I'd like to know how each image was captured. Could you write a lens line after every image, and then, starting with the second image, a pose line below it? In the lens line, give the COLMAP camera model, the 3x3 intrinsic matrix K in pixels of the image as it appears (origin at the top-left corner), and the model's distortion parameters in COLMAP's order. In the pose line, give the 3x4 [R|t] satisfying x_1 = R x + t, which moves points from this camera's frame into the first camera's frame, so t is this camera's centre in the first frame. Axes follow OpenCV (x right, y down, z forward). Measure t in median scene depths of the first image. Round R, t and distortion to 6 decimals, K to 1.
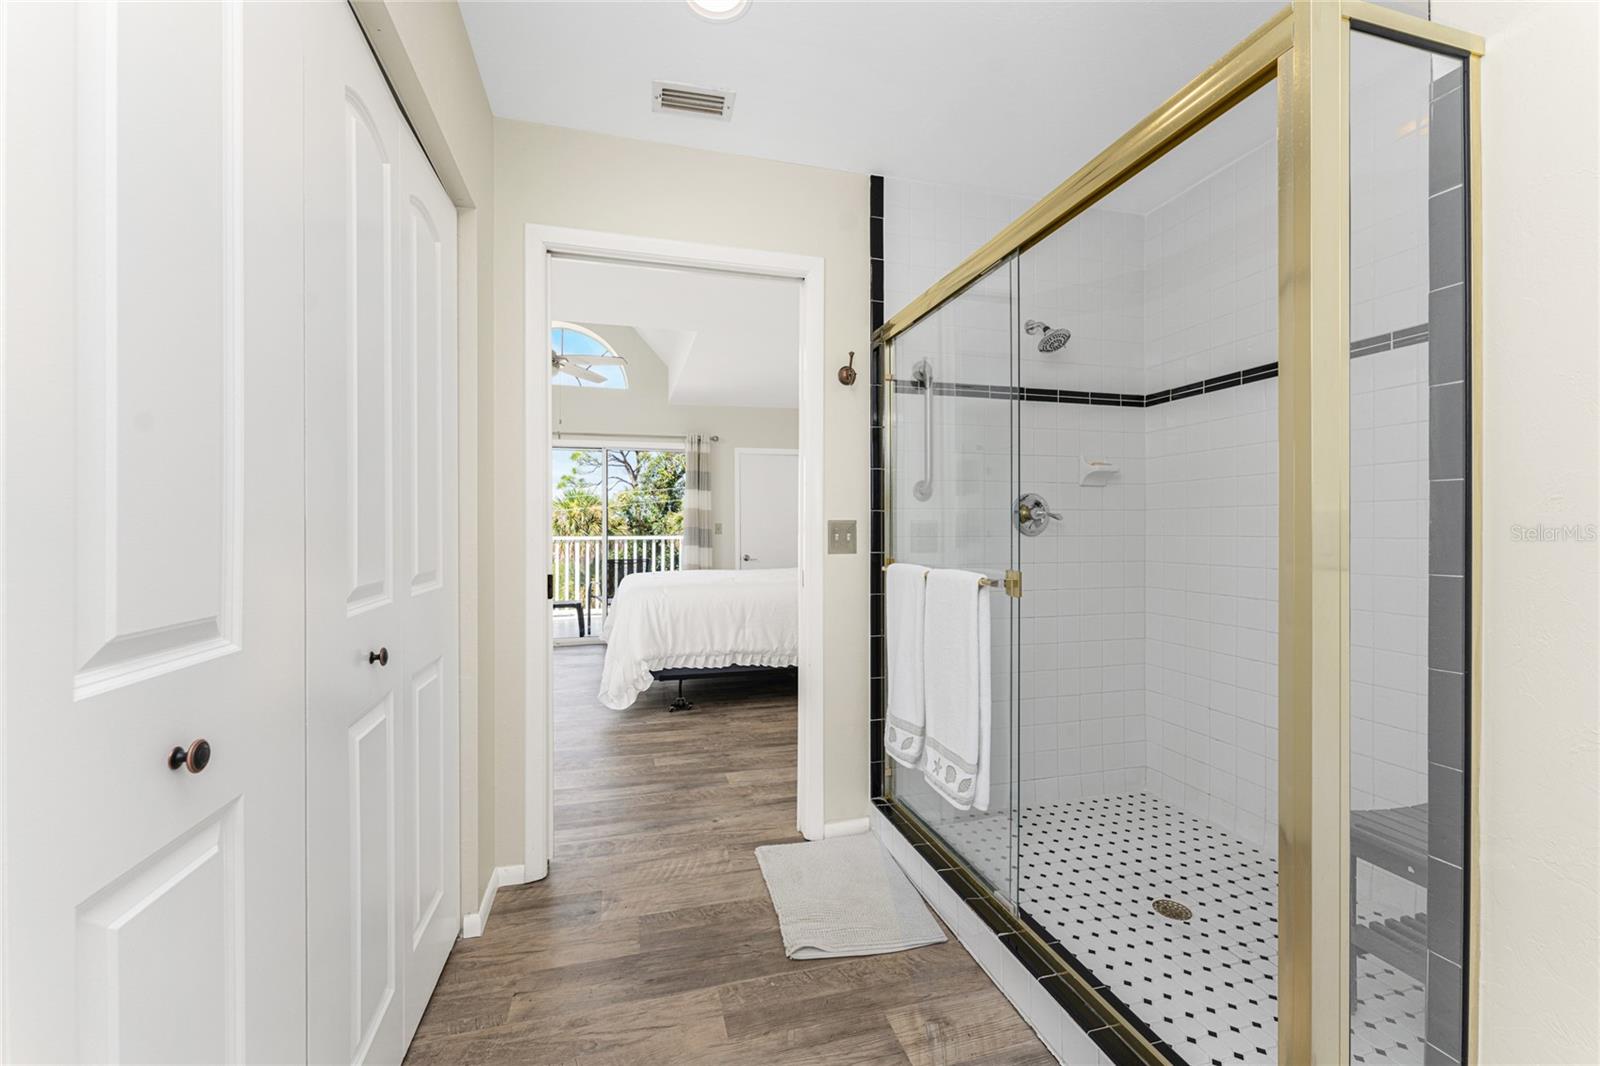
lens RADIAL K [[654.1, 0, 802.1], [0, 654.1, 528.8], [0, 0, 1]] dist [0.001273, 0.000091]
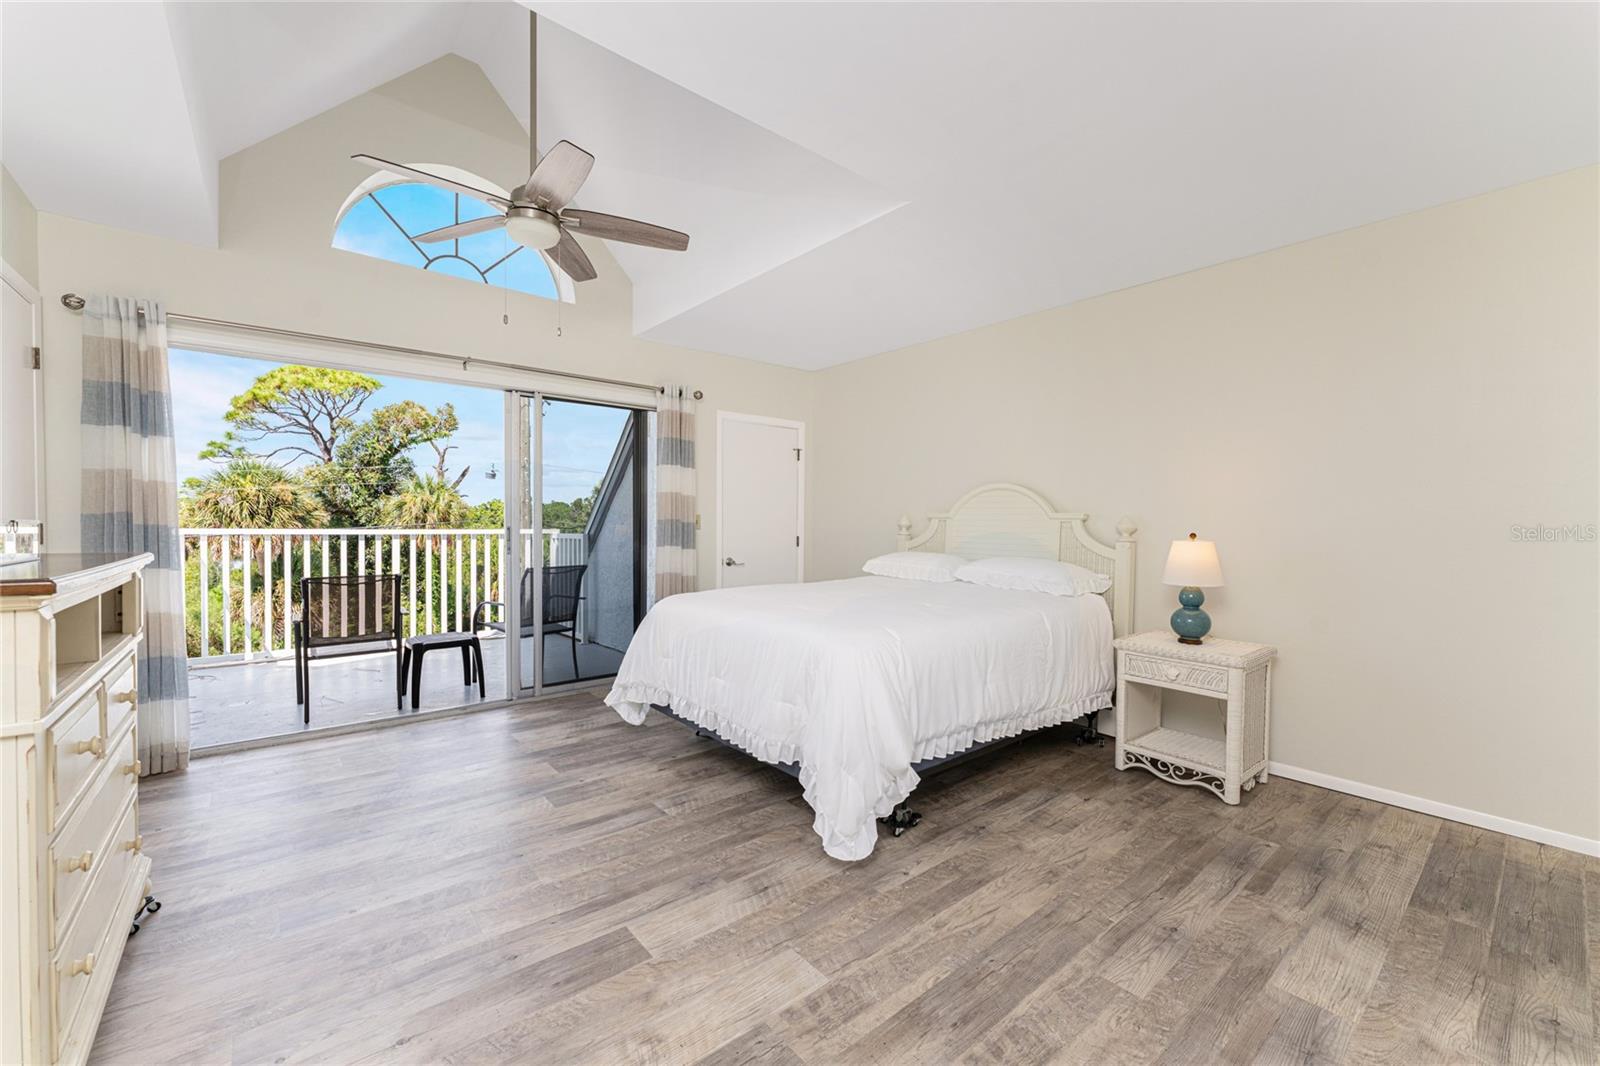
lens RADIAL K [[644.4, 0, 803.2], [0, 644.4, 540.3], [0, 0, 1]] dist [-0.000772, -0.000235]
pose [[0.909329, -0.002306, 0.416071, -0.299939], [-0.011801, 0.999439, 0.031331, -0.003445], [-0.415910, -0.033400, 0.908792, 0.296346]]
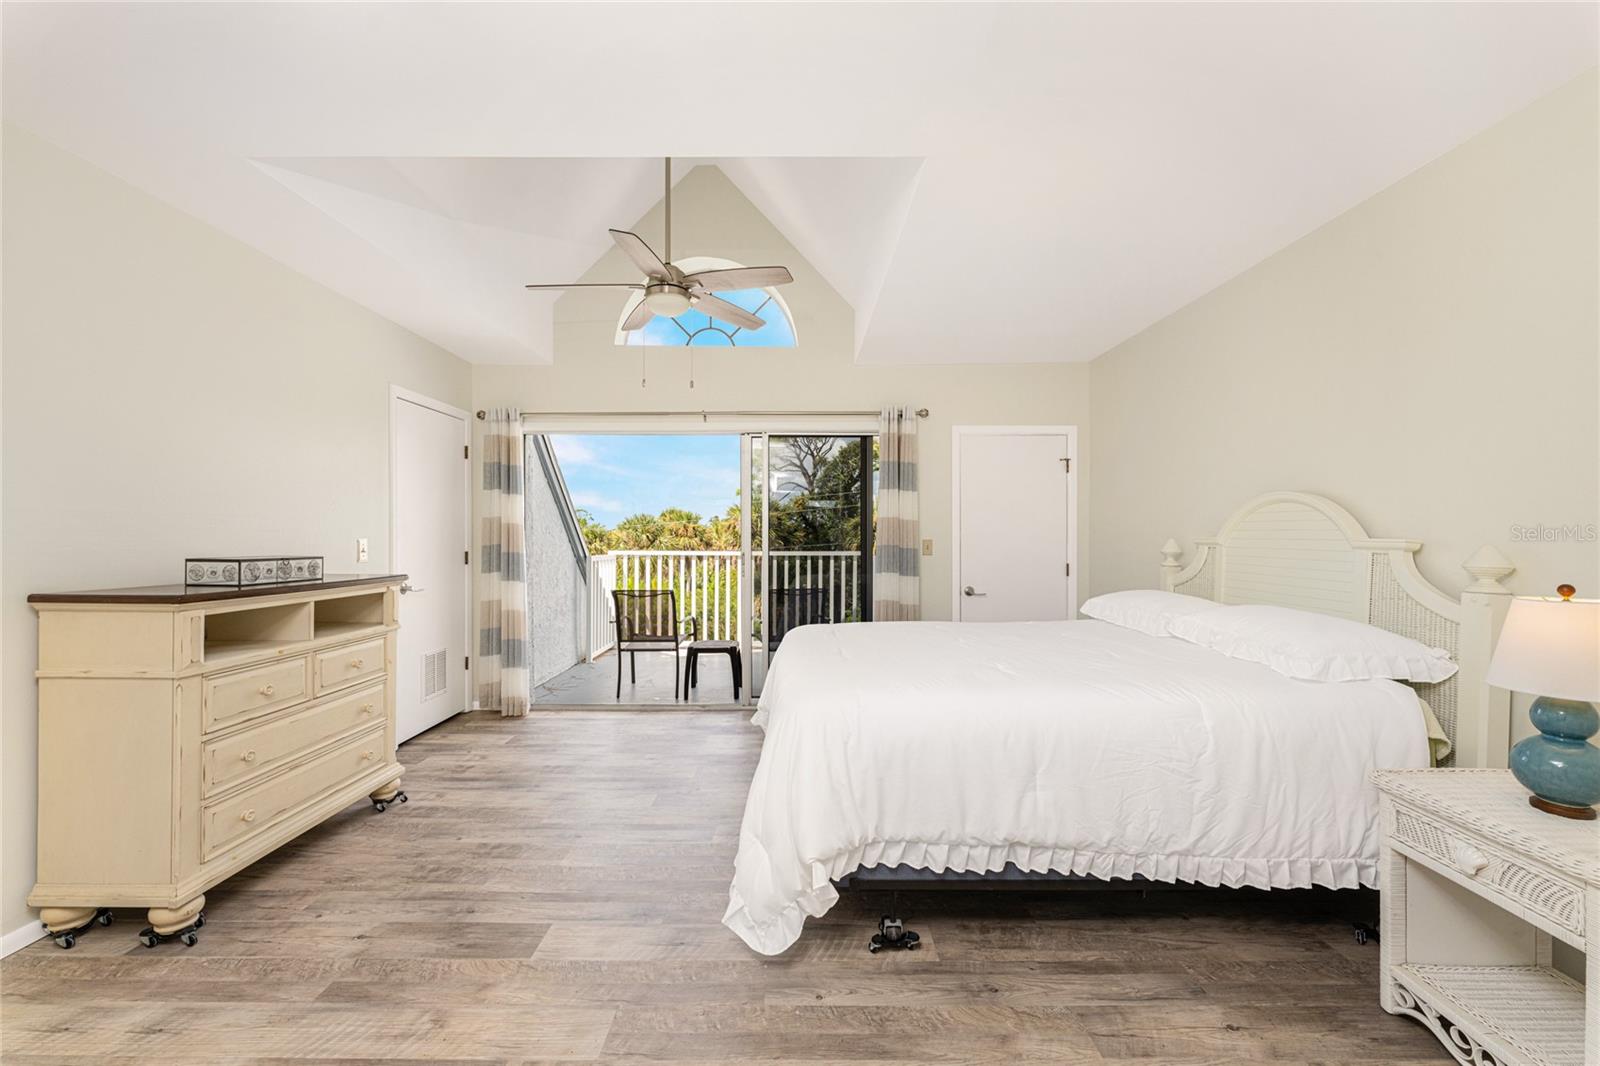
lens RADIAL K [[646.4, 0, 797.3], [0, 646.4, 539.5], [0, 0, 1]] dist [0.001242, 0.000139]
pose [[0.963026, 0.003914, -0.269380, -0.074013], [-0.001199, 0.999947, 0.010244, -0.014344], [0.269406, -0.009542, 0.962980, 0.308872]]
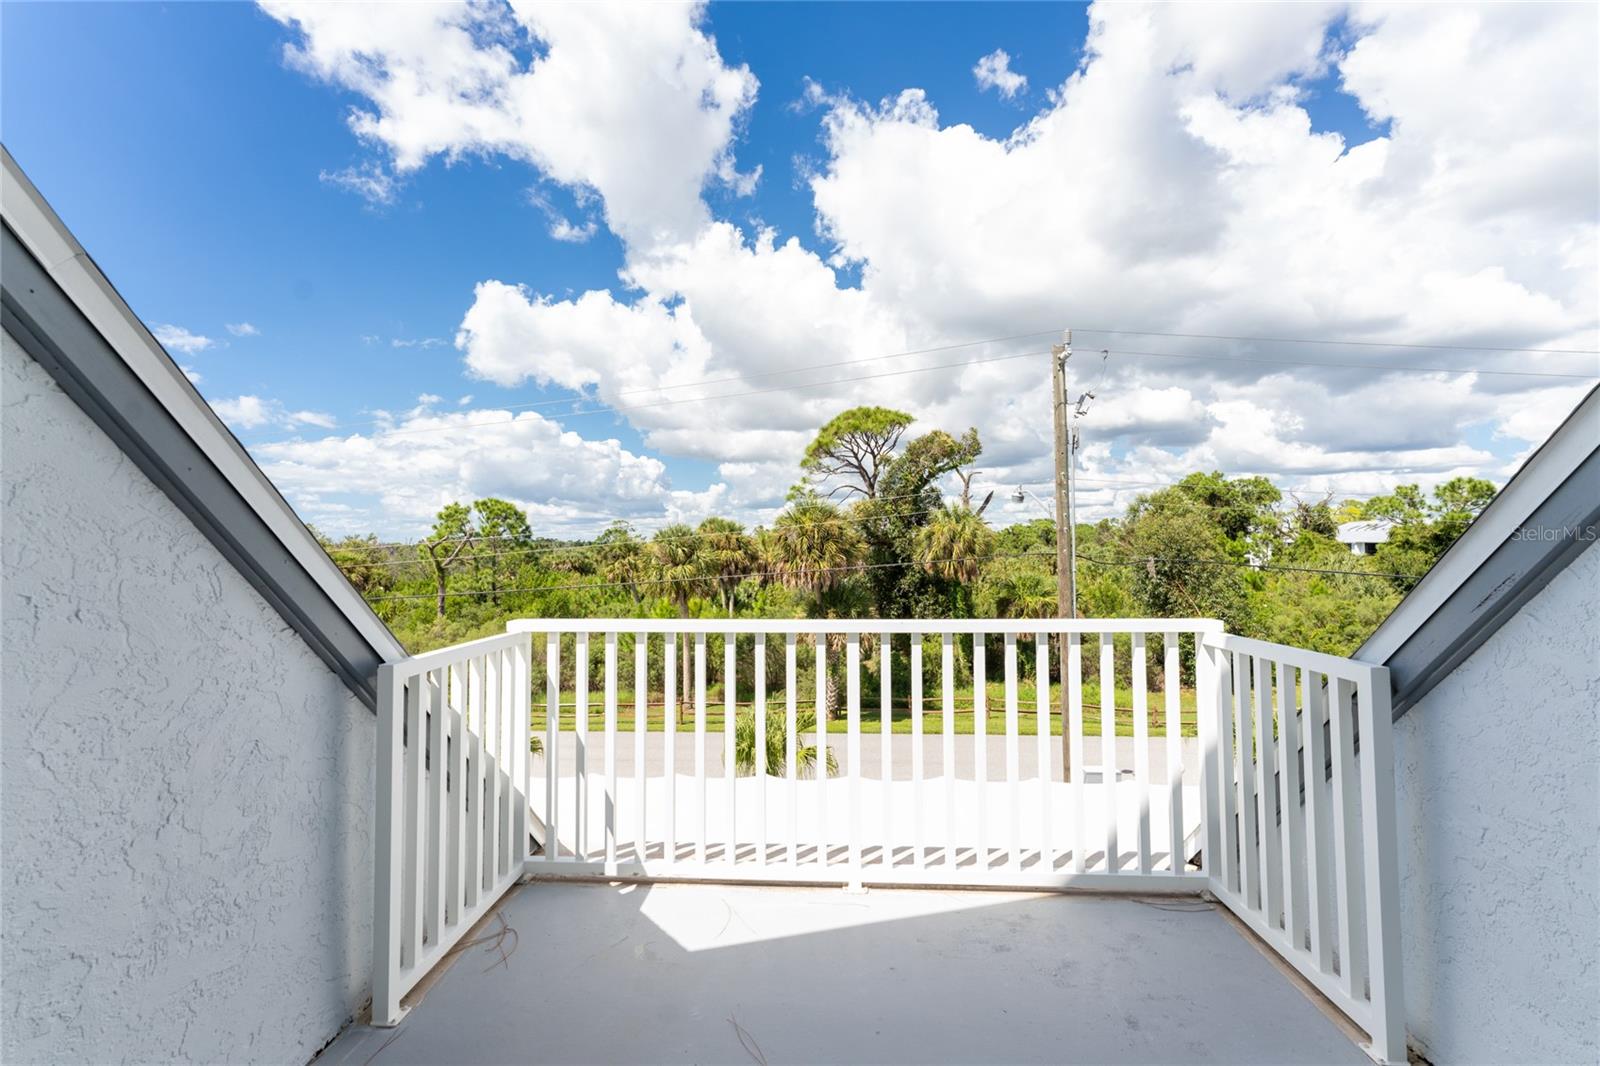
lens RADIAL K [[654.1, 0, 802.1], [0, 654.1, 528.8], [0, 0, 1]] dist [0.001273, 0.000091]
pose [[0.945072, -0.016005, -0.326469, -0.333050], [0.010206, 0.999758, -0.019470, -0.033030], [0.326702, 0.015068, 0.945007, 0.874487]]
